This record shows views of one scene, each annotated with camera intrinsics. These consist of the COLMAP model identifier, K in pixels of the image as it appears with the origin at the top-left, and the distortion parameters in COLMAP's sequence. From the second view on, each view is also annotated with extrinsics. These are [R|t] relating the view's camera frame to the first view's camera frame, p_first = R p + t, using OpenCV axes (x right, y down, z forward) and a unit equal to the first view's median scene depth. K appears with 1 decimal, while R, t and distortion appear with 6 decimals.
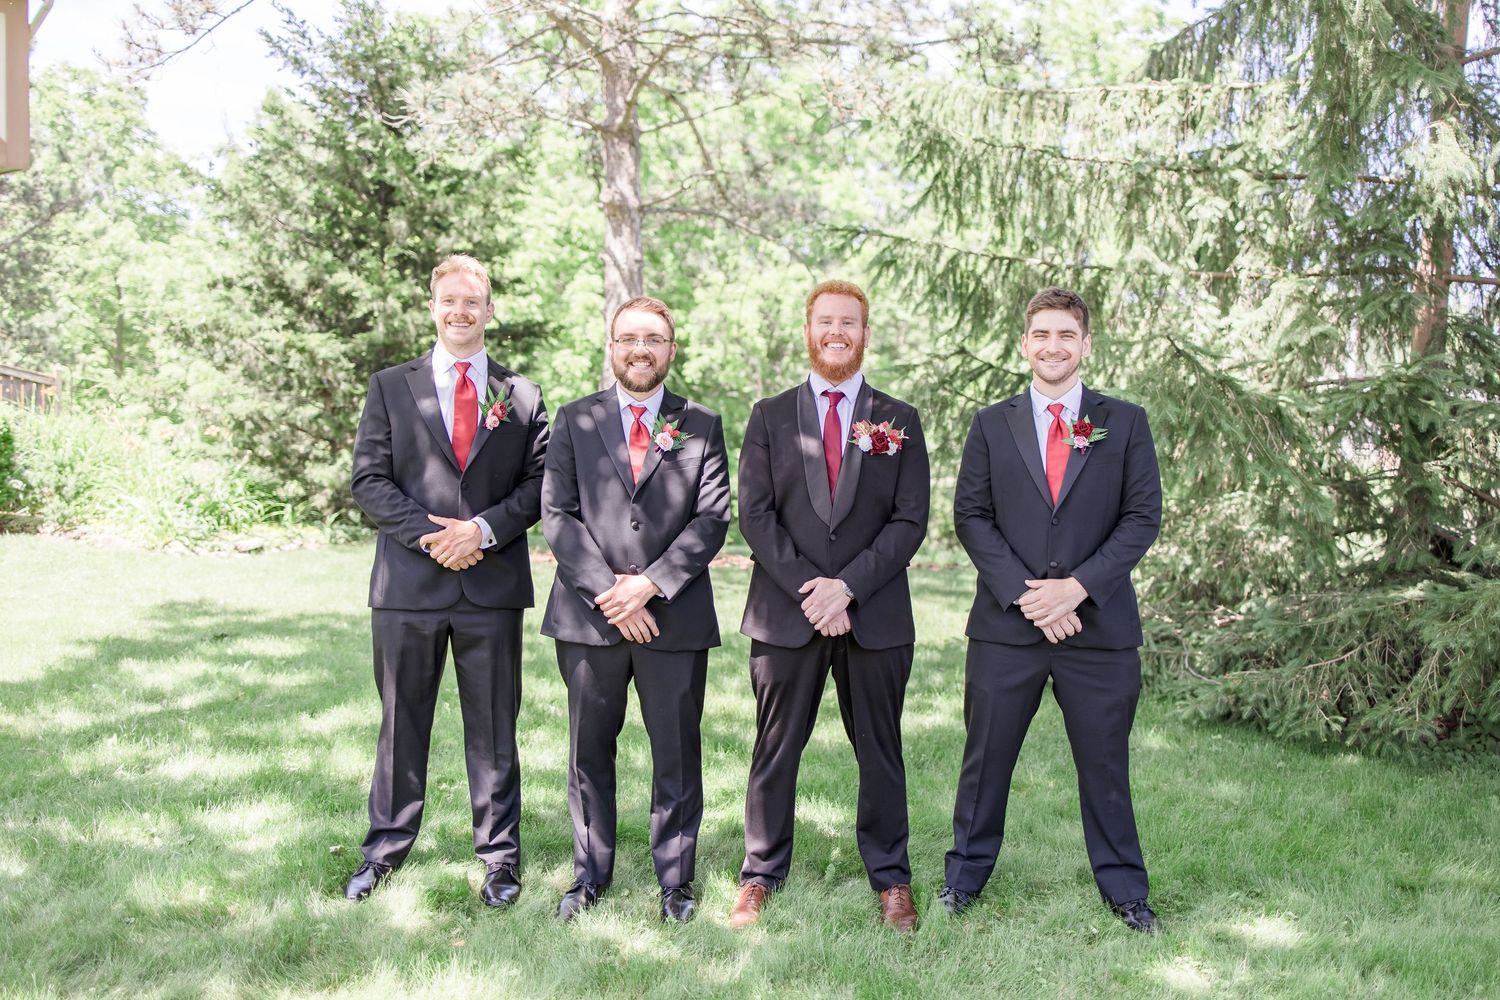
lens RADIAL K [[1506.7, 0, 750.0], [0, 1506.7, 500.0], [0, 0, 1]] dist [0.068219, -0.147967]
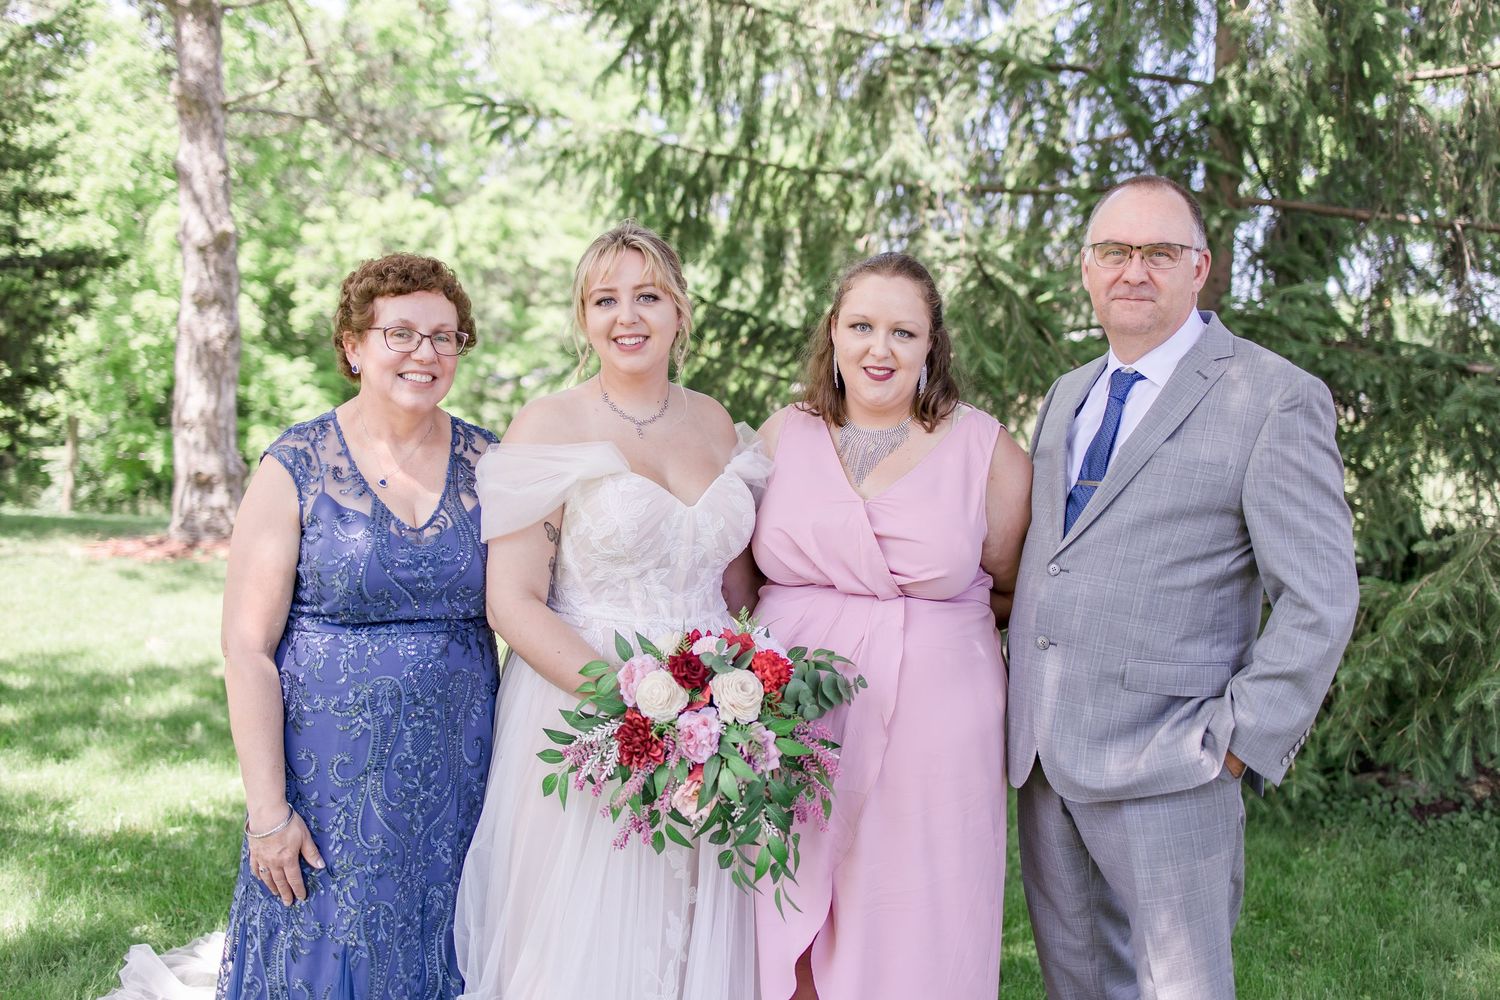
lens RADIAL K [[1506.7, 0, 750.0], [0, 1506.7, 500.0], [0, 0, 1]] dist [0.068219, -0.147967]
pose [[0.969838, -0.021422, 0.242806, -0.002764], [0.013830, 0.999362, 0.032930, -0.013458], [-0.243357, -0.028579, 0.969516, 0.255432]]
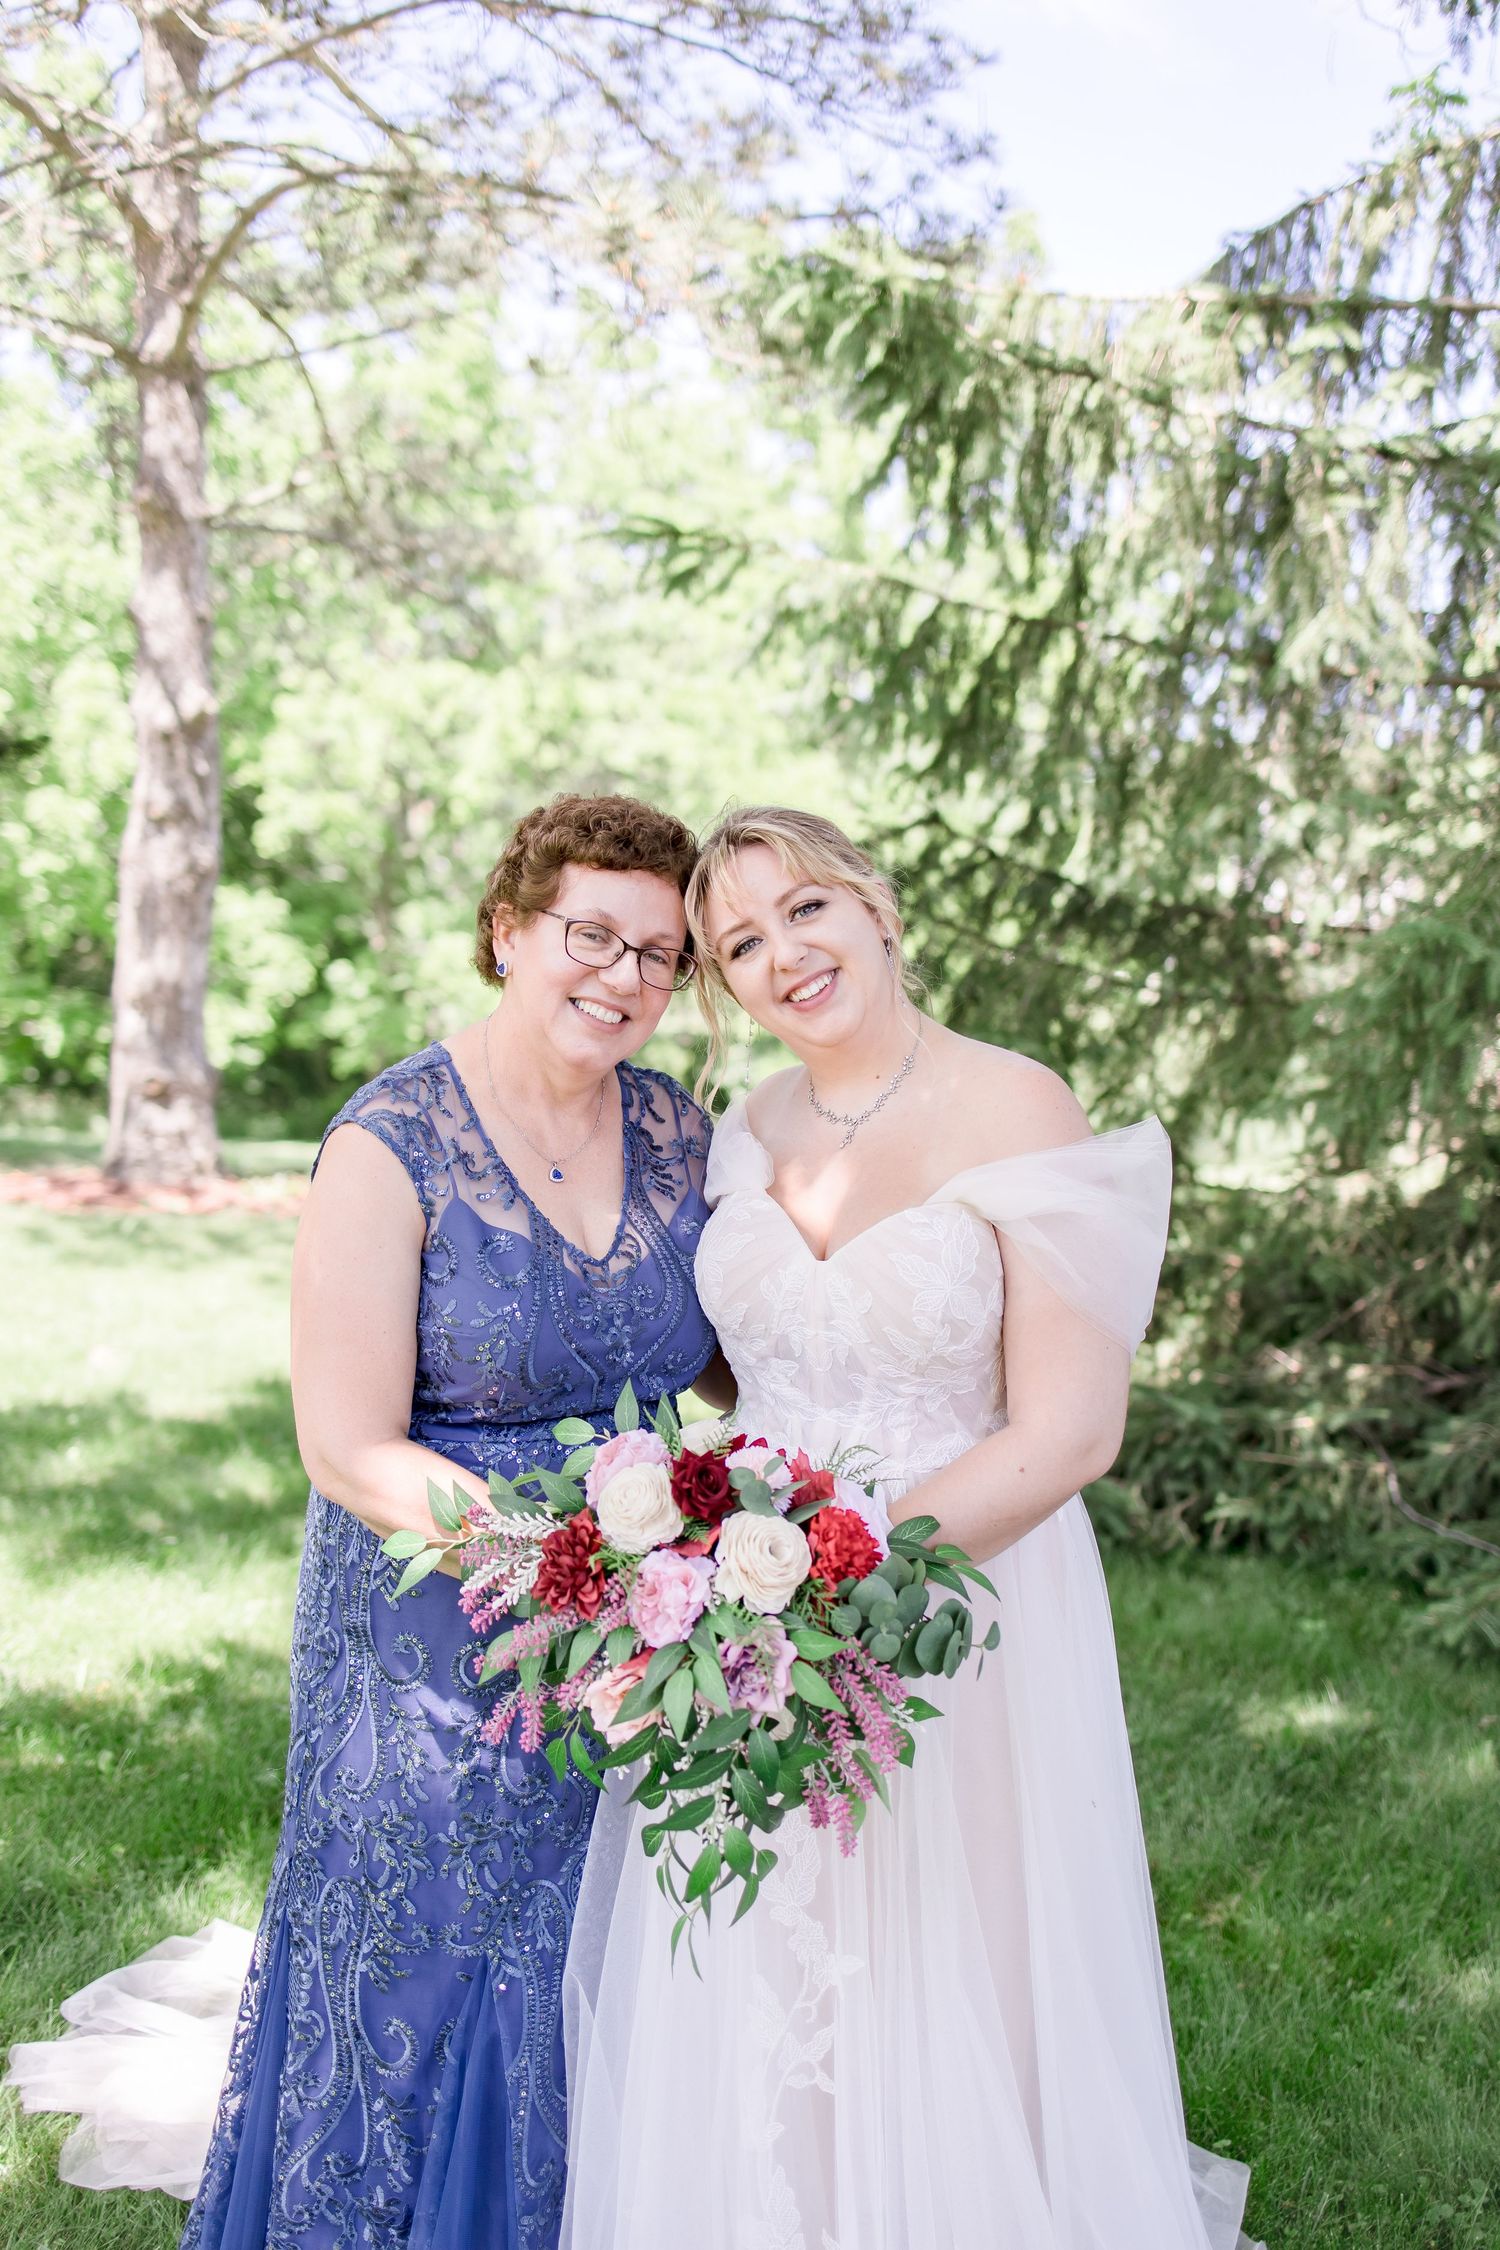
lens RADIAL K [[2269.0, 0, 765.0], [0, 2269.0, 1192.9], [0, 0, 1]] dist [-0.054634, -0.002897]
pose [[0.983582, -0.000752, 0.180460, -0.033655], [-0.011668, 0.997634, 0.067754, -0.031145], [-0.180084, -0.068747, 0.981246, 0.318625]]
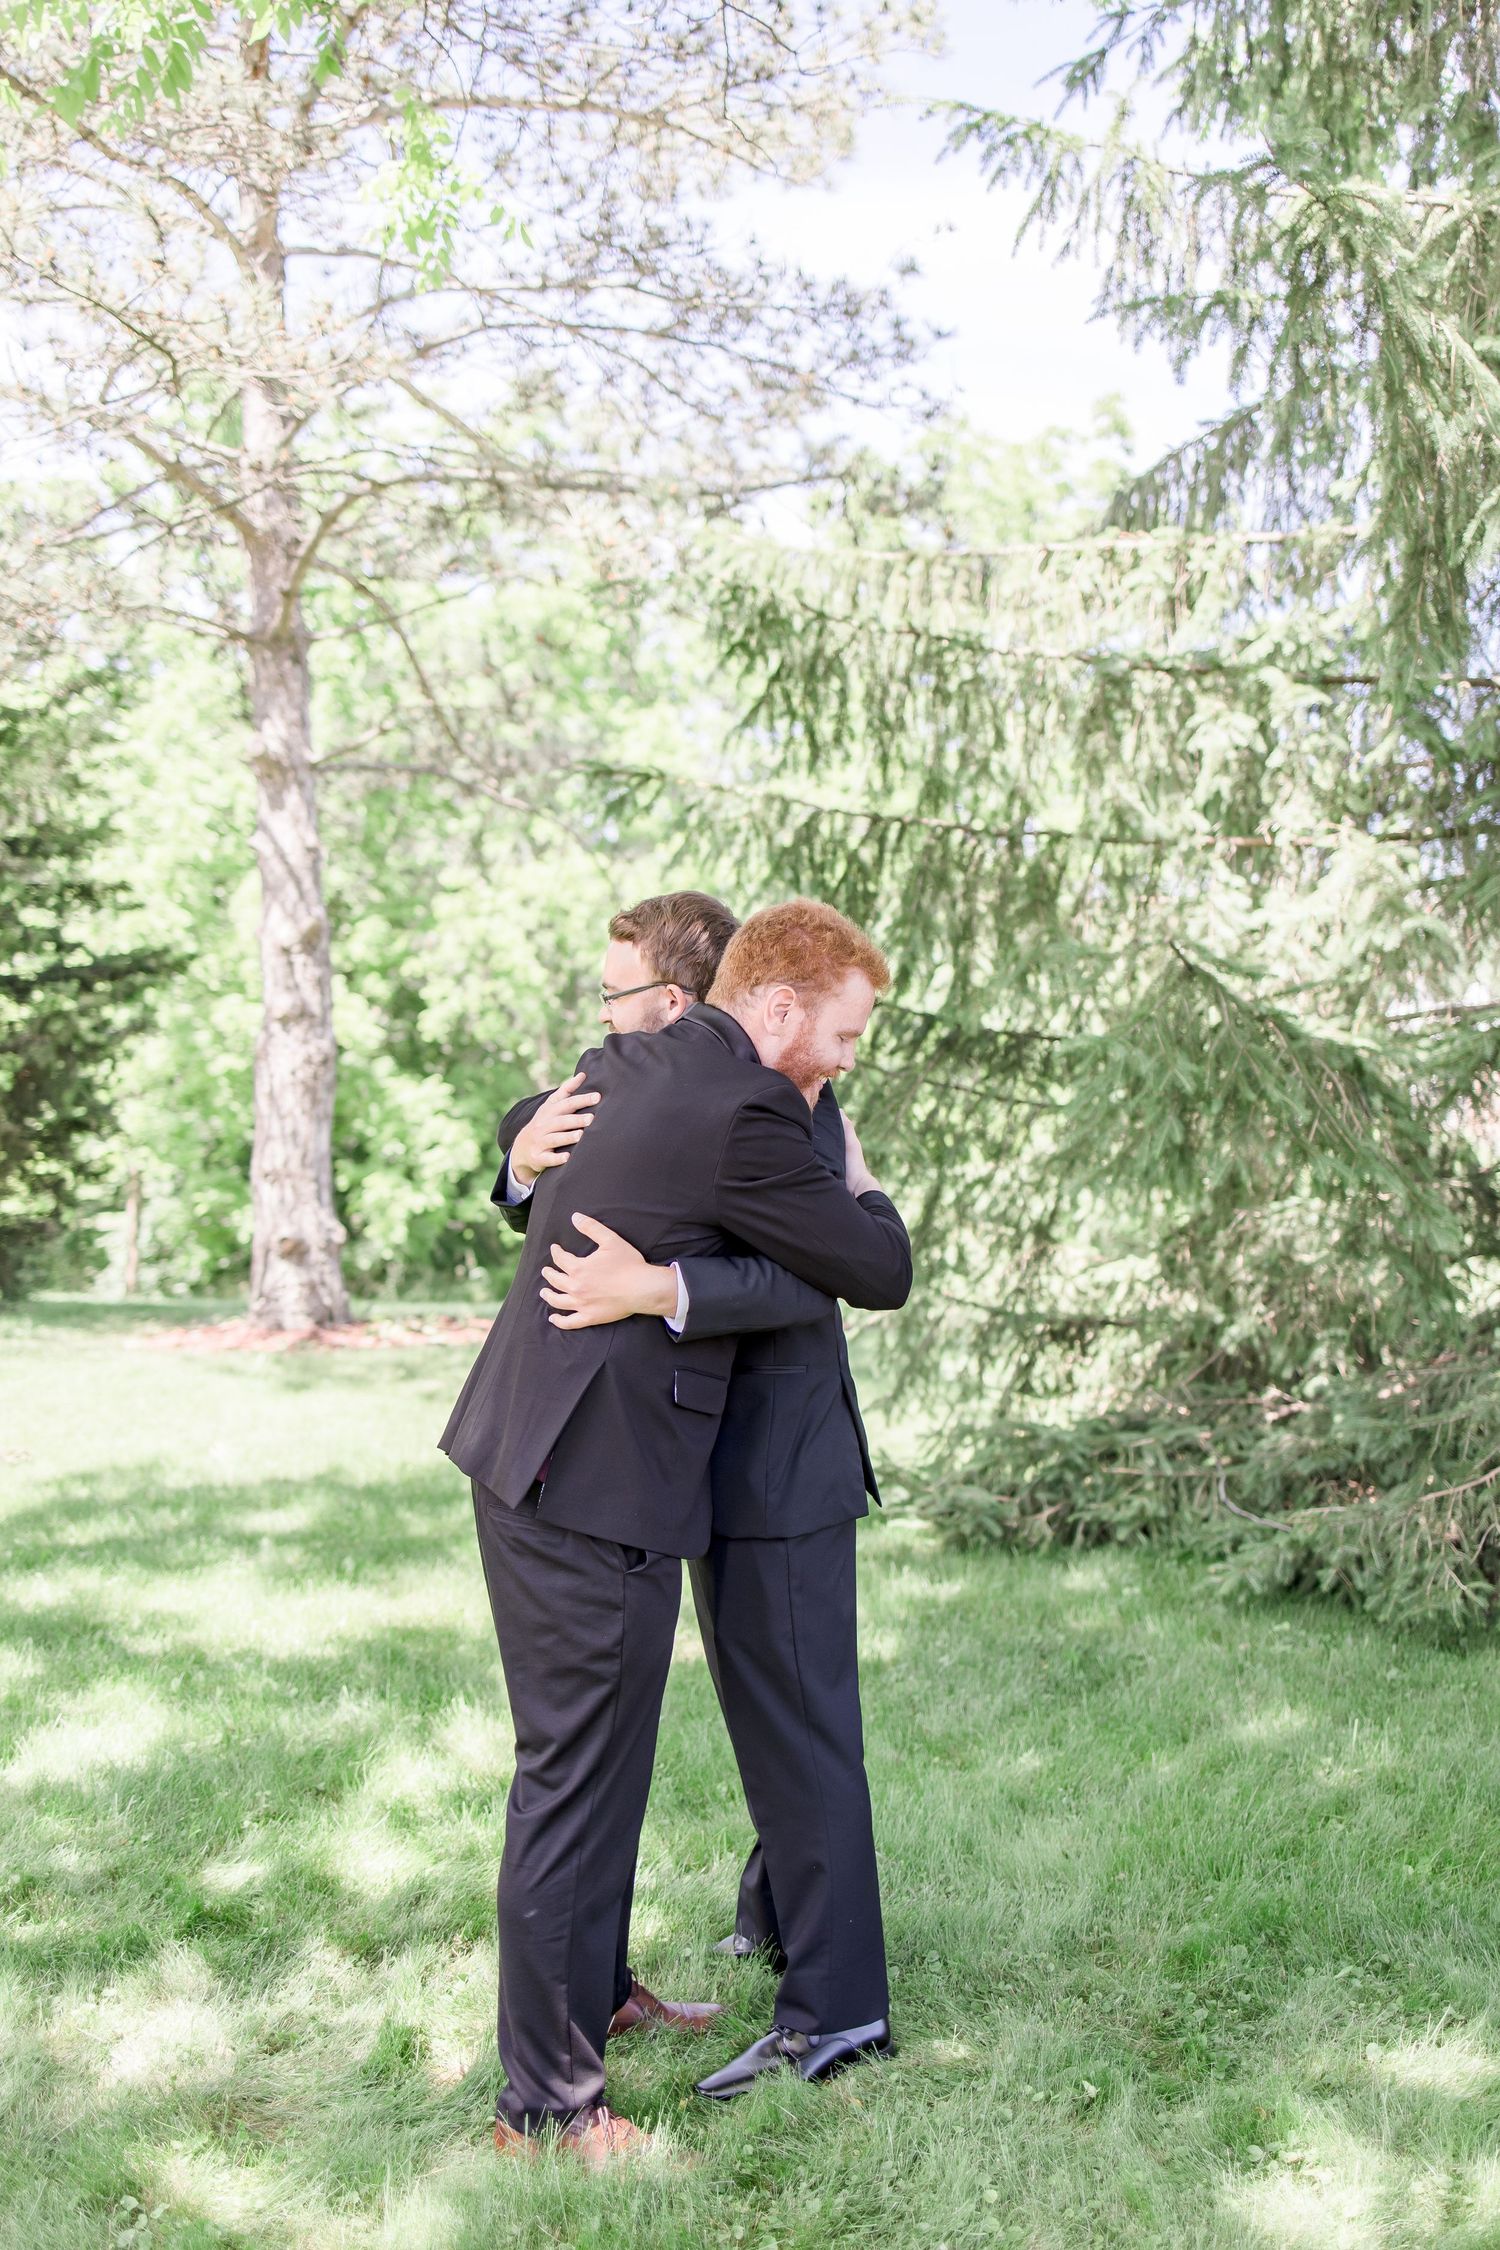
lens RADIAL K [[2267.4, 0, 750.0], [0, 2267.4, 1125.0], [0, 0, 1]] dist [-0.000377, -0.011174]
pose [[0.995311, -0.033425, 0.090763, 0.027657], [0.036853, 0.998659, -0.036354, -0.010125], [-0.089426, 0.039529, 0.995209, 0.123266]]
